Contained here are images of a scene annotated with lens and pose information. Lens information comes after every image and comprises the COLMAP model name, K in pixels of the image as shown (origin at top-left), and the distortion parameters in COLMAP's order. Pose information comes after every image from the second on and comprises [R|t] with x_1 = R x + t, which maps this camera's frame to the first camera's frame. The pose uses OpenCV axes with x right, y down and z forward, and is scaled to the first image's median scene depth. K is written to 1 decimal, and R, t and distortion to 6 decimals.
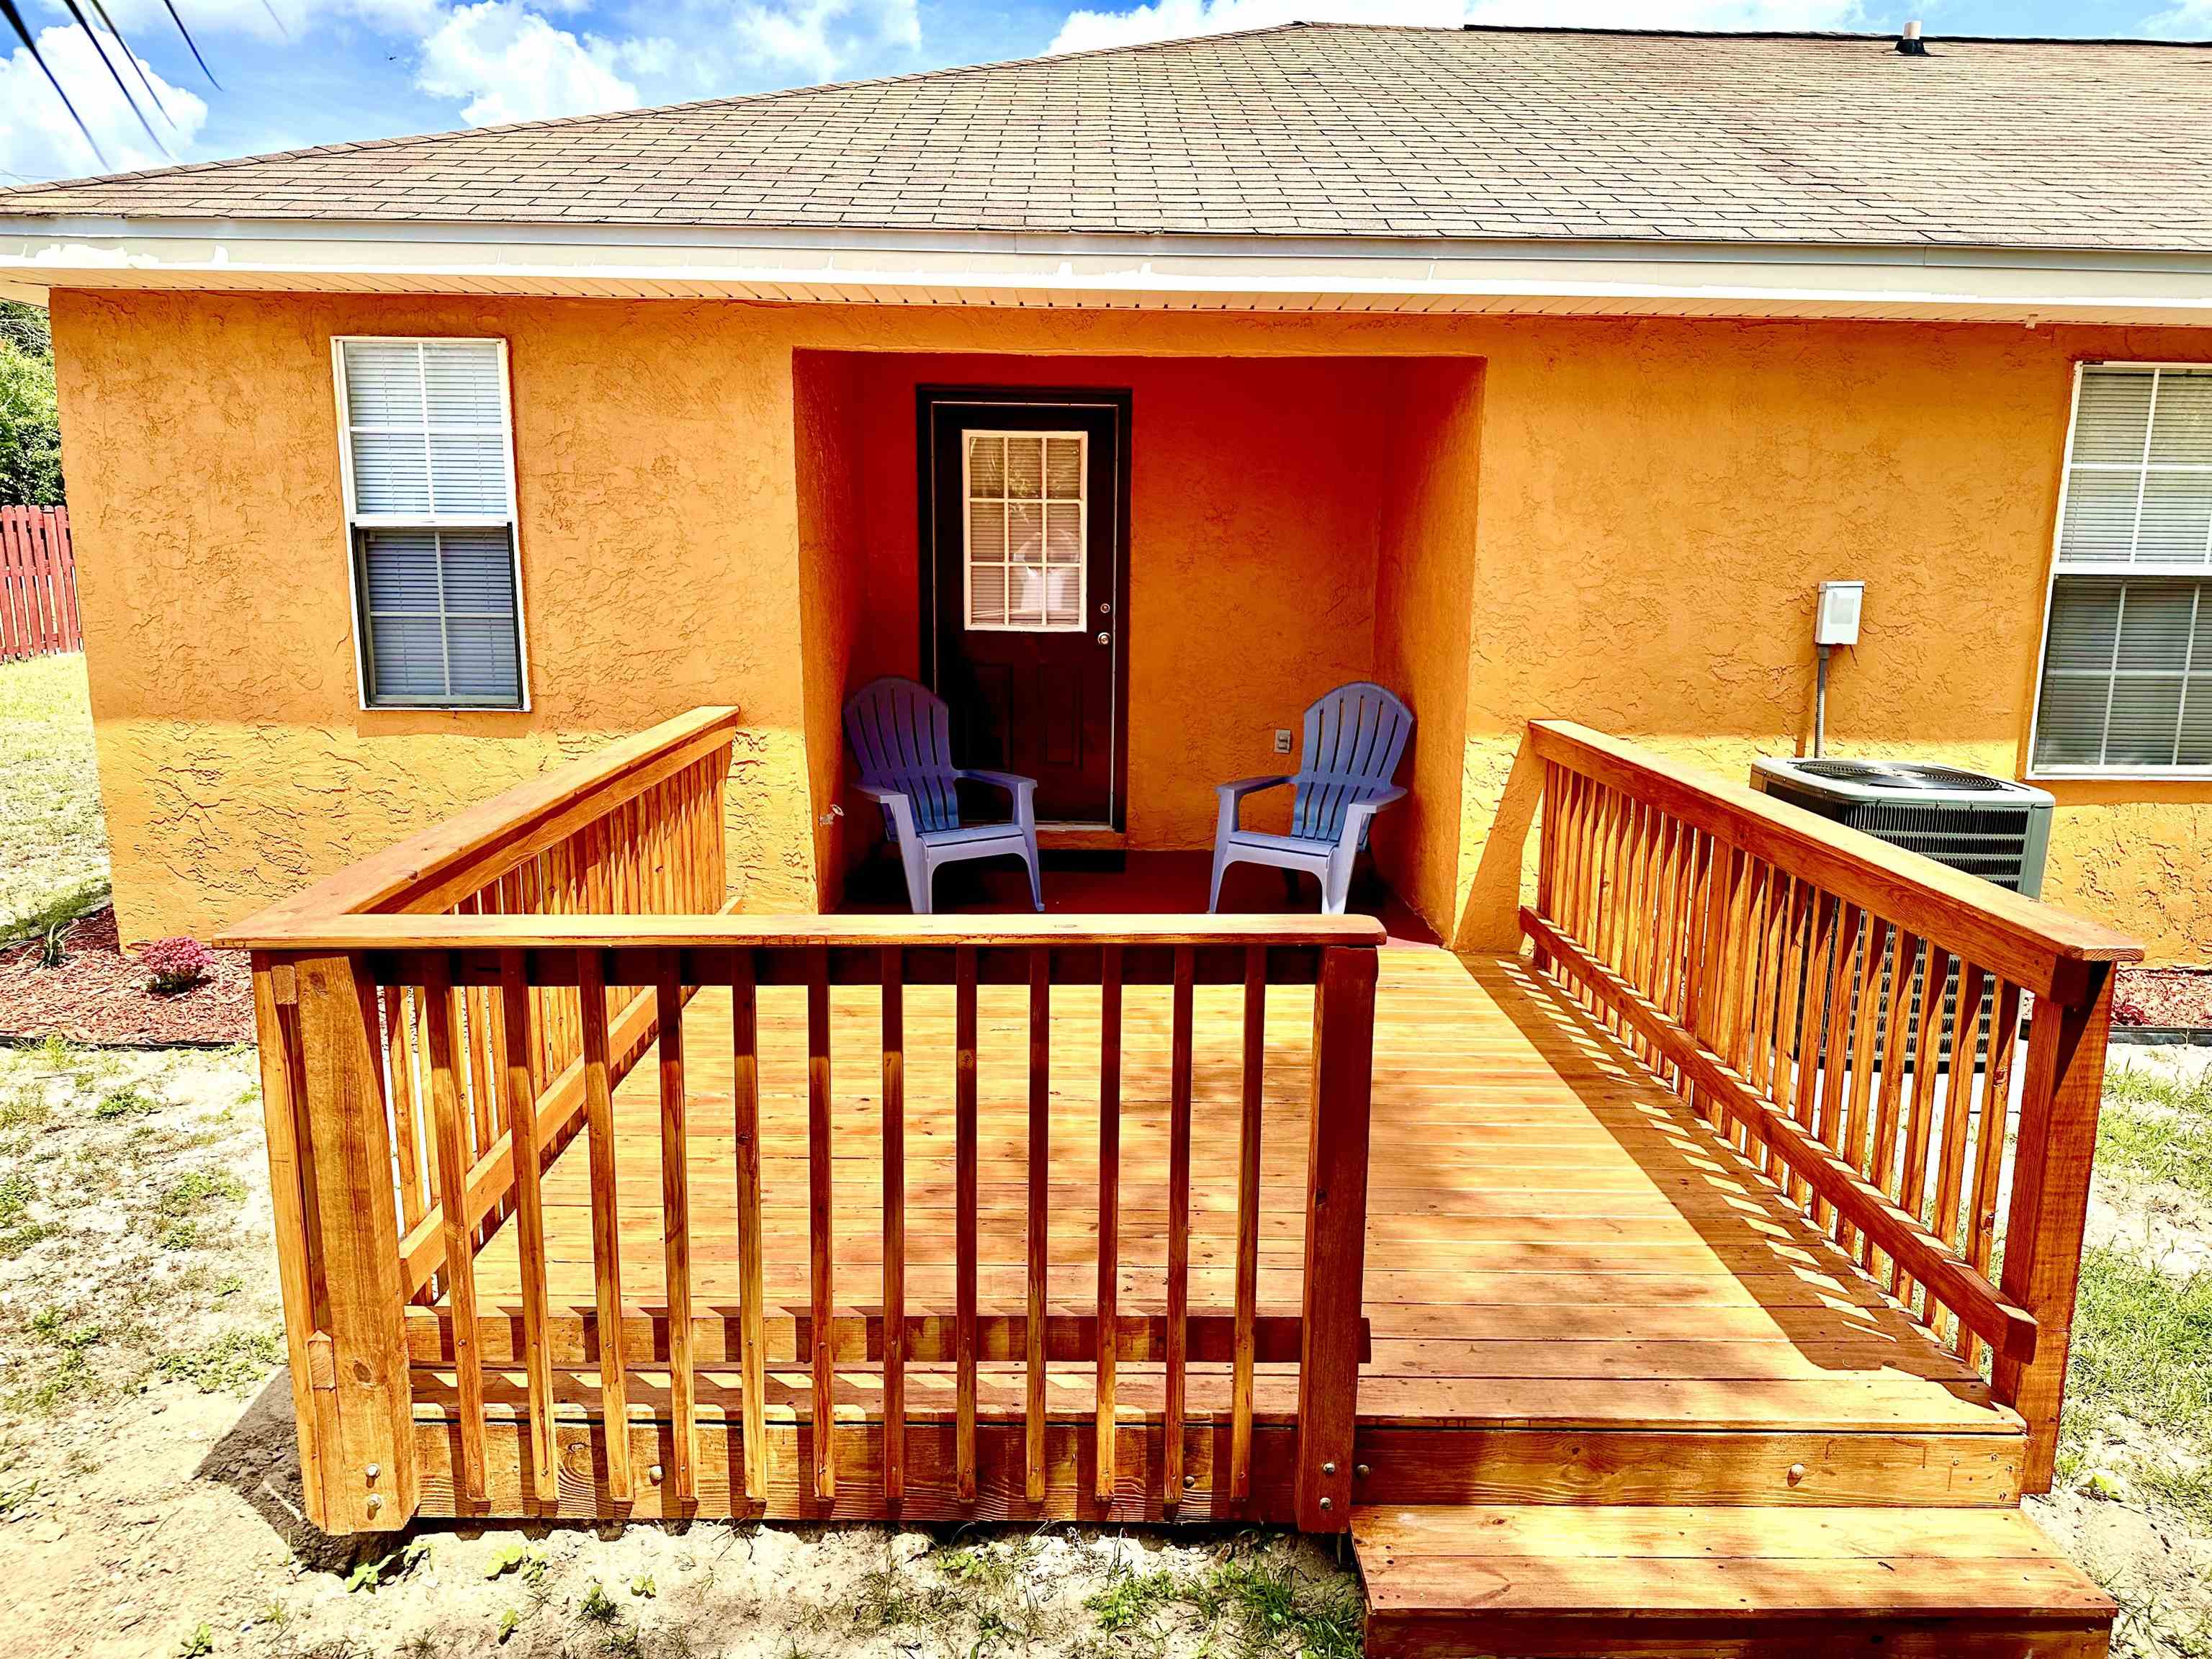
lens RADIAL K [[1519.8, 0, 1106.0], [0, 1519.8, 829.5], [0, 0, 1]] dist [0.070379, -0.100252]
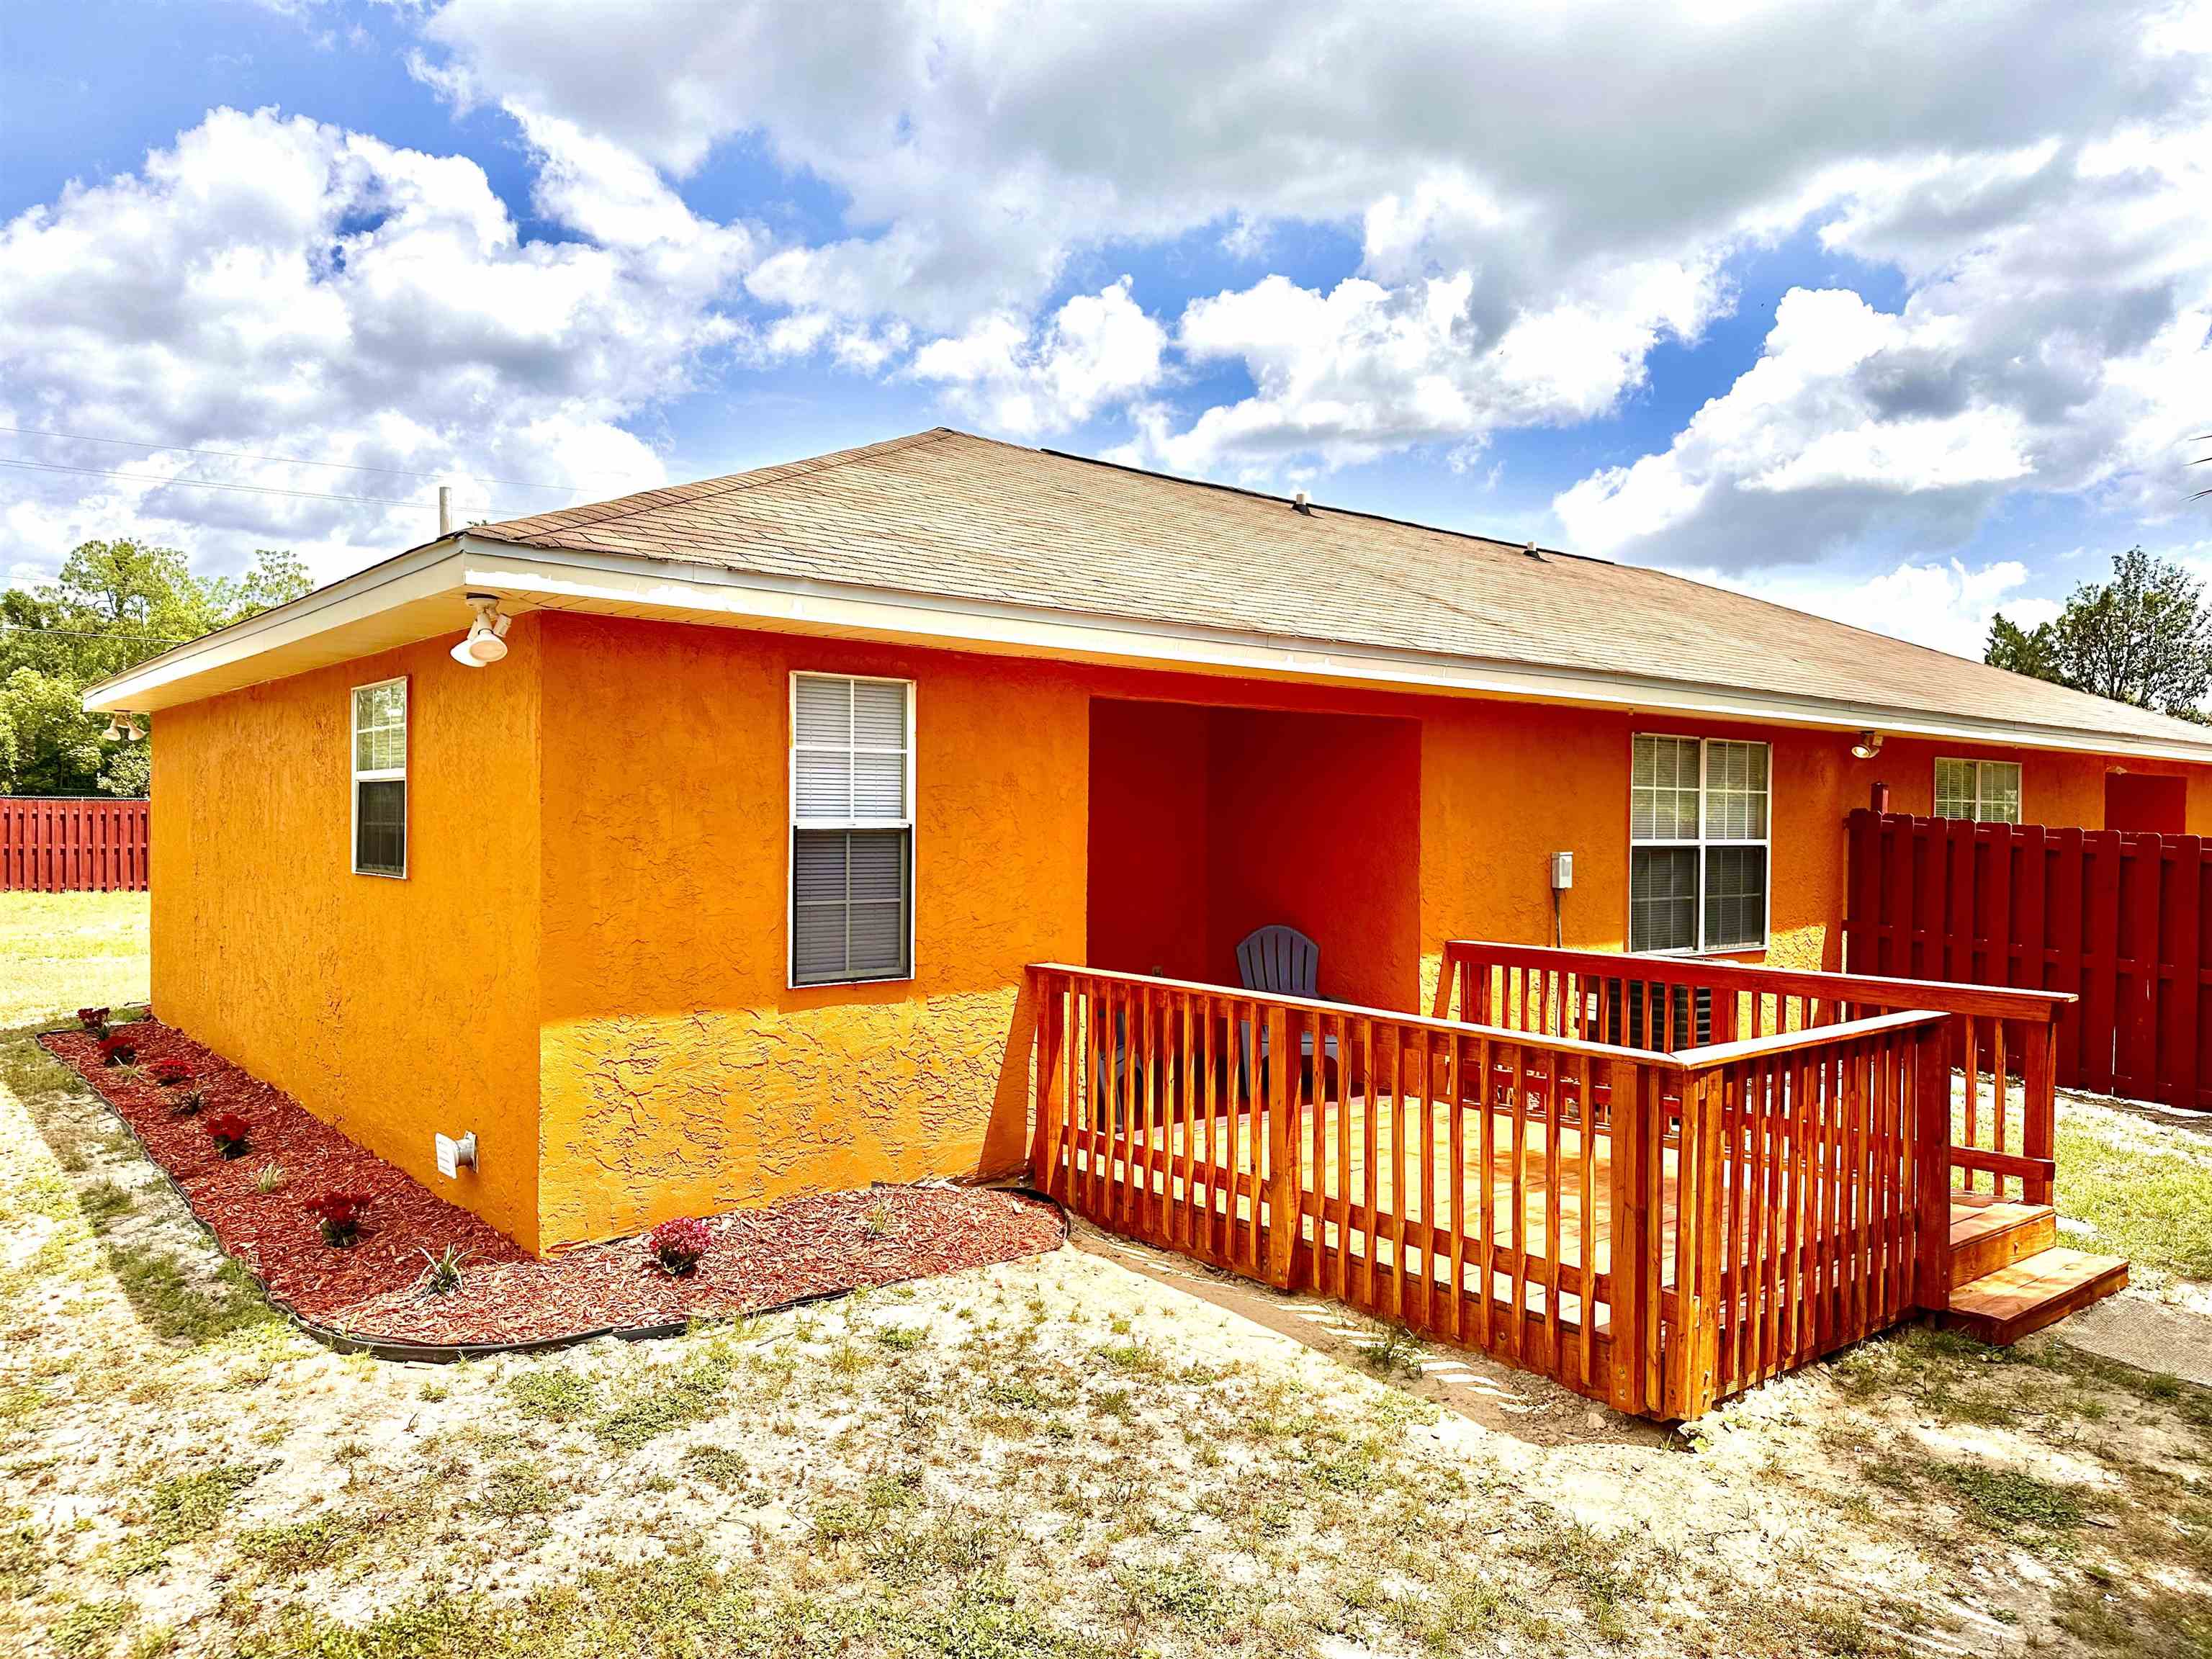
lens RADIAL K [[1519.8, 0, 1106.0], [0, 1519.8, 829.5], [0, 0, 1]] dist [0.070379, -0.100252]
pose [[0.781131, -0.009185, 0.624299, -1.014556], [0.114636, 0.985004, -0.128943, -0.022590], [-0.613753, 0.172288, 0.770470, -0.024102]]
